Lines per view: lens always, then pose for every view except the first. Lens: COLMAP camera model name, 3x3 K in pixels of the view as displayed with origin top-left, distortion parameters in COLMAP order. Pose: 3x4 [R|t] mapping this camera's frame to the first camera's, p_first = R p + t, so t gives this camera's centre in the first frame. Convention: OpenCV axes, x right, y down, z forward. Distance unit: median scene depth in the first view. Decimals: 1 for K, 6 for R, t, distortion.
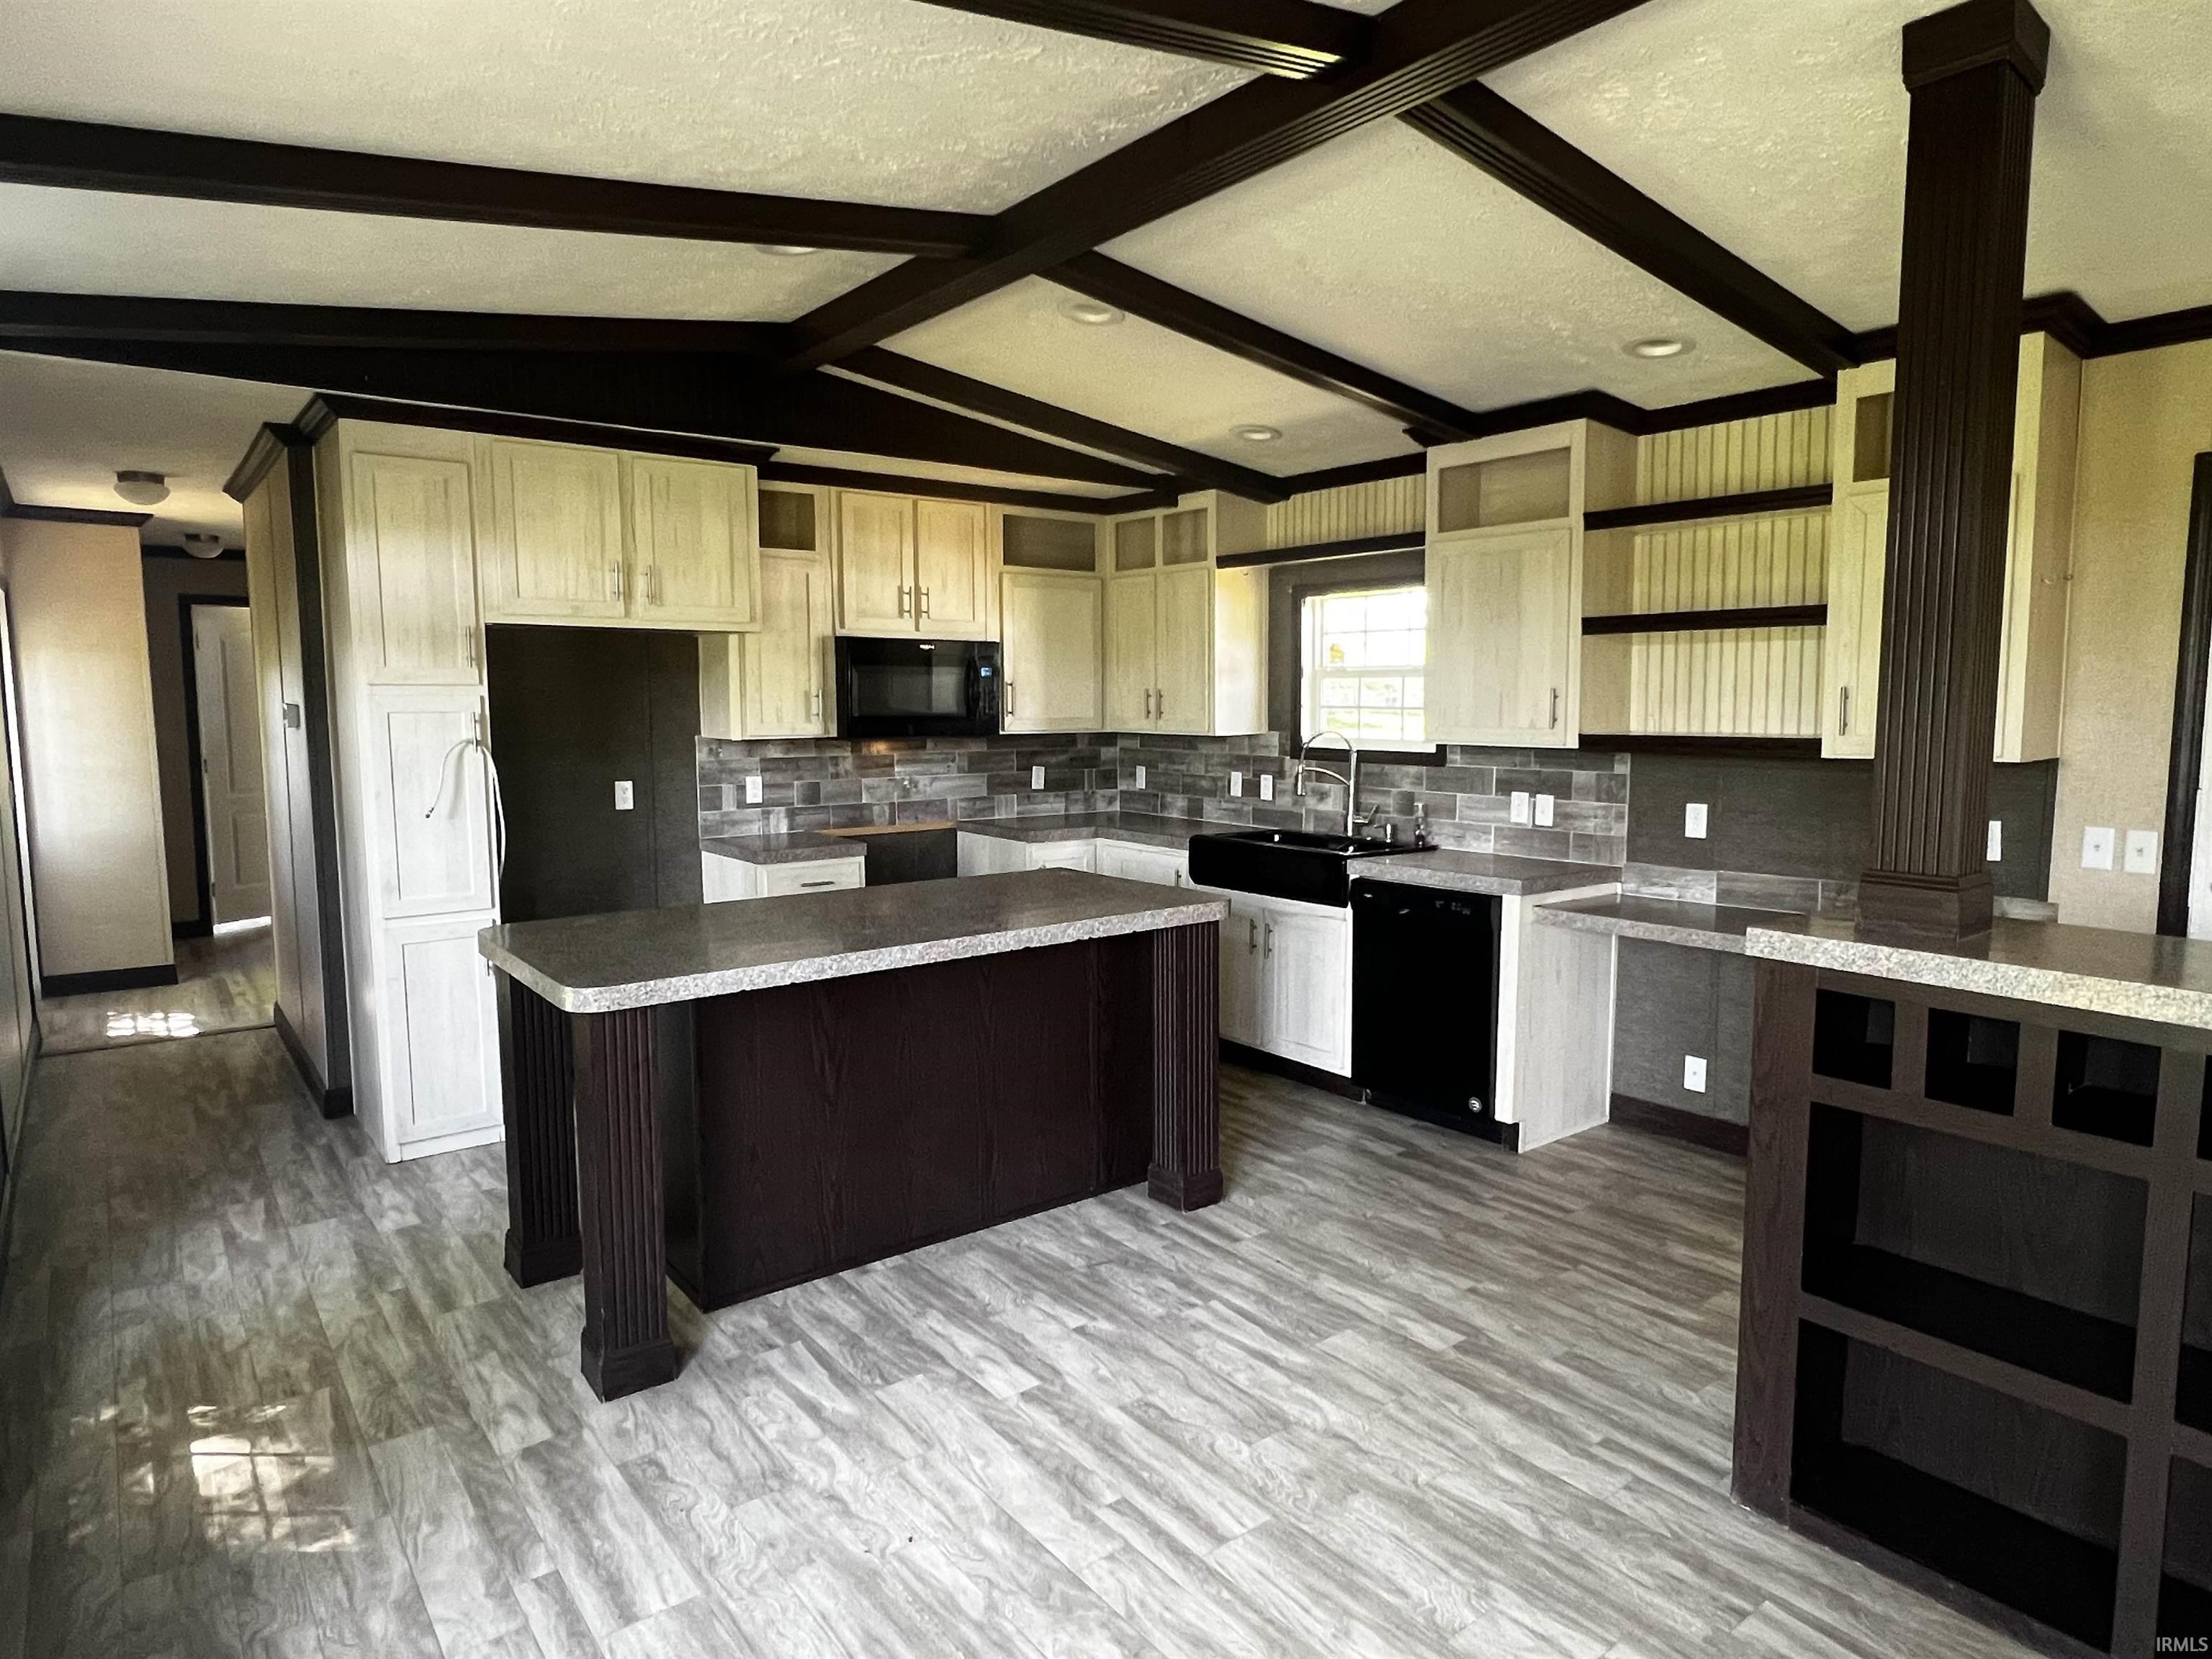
lens RADIAL K [[1312.6, 0, 1108.6], [0, 1312.6, 822.8], [0, 0, 1]] dist [-0.001440, -0.000545]
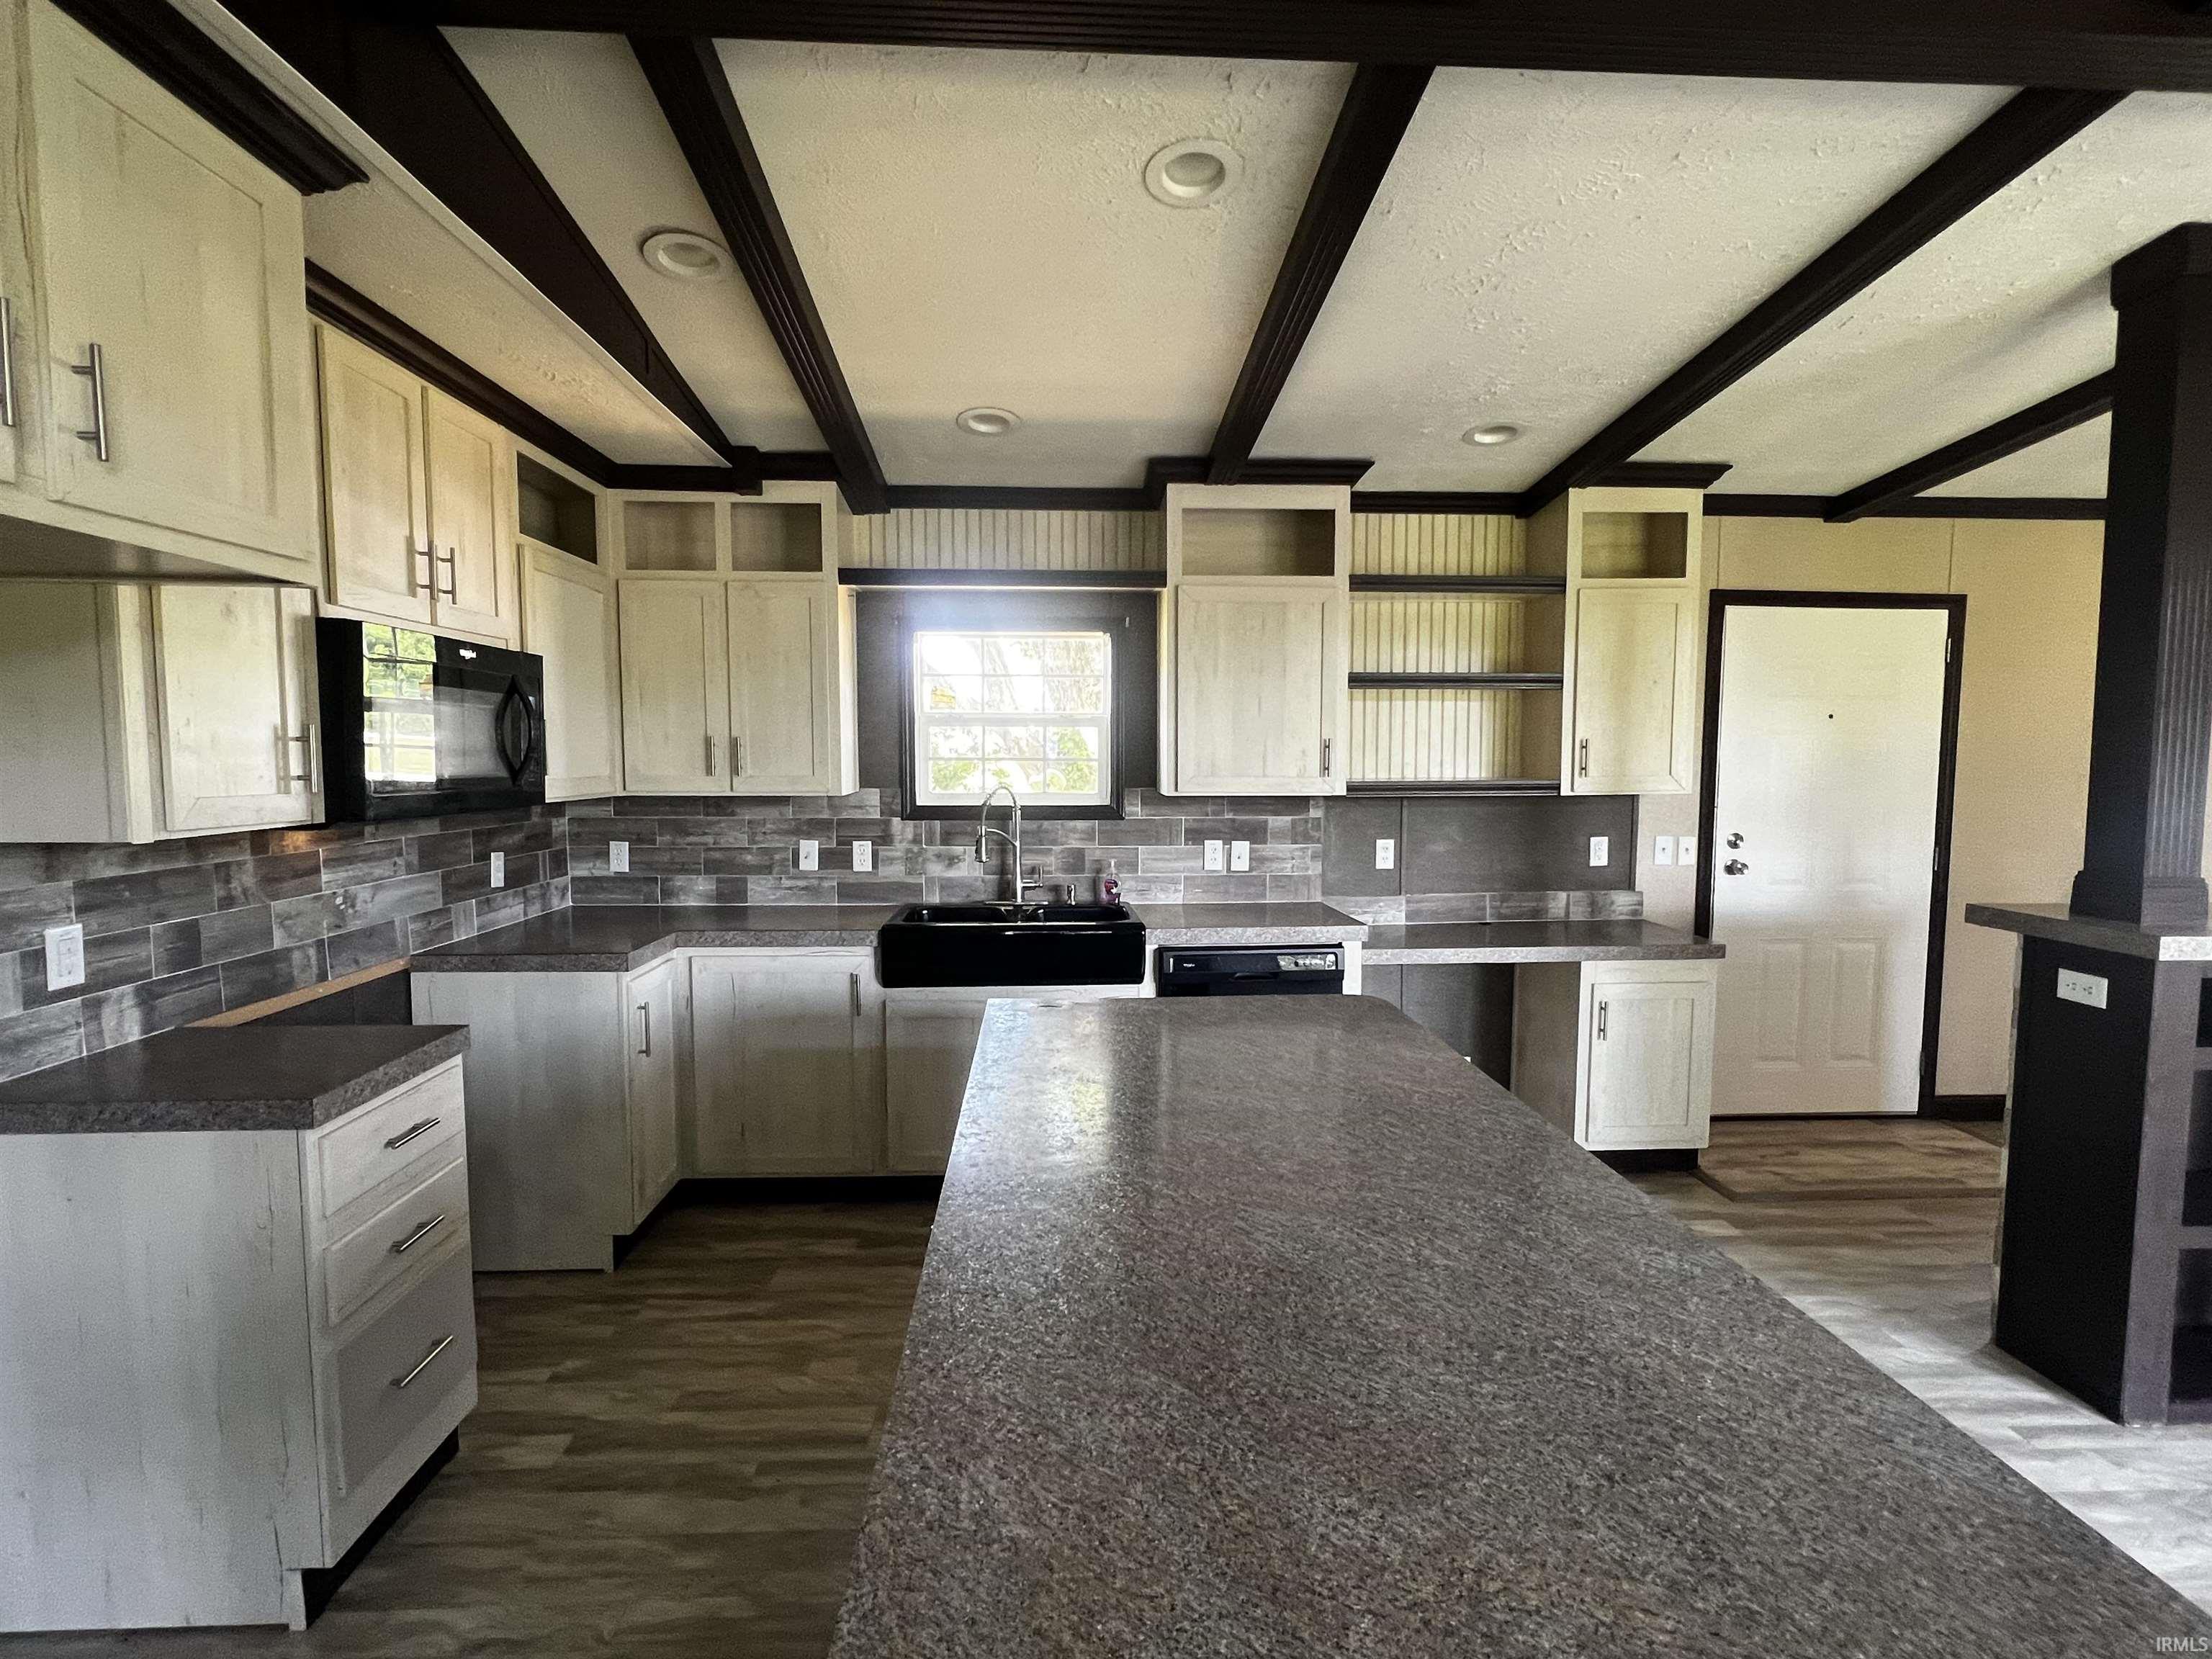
lens RADIAL K [[1047.2, 0, 1103.2], [0, 1047.2, 824.5], [0, 0, 1]] dist [-0.001733, 0.000506]
pose [[0.575483, -0.055002, 0.815962, -0.347218], [0.078161, 0.996868, 0.012071, -0.045268], [-0.814070, 0.056830, 0.577979, 0.519416]]
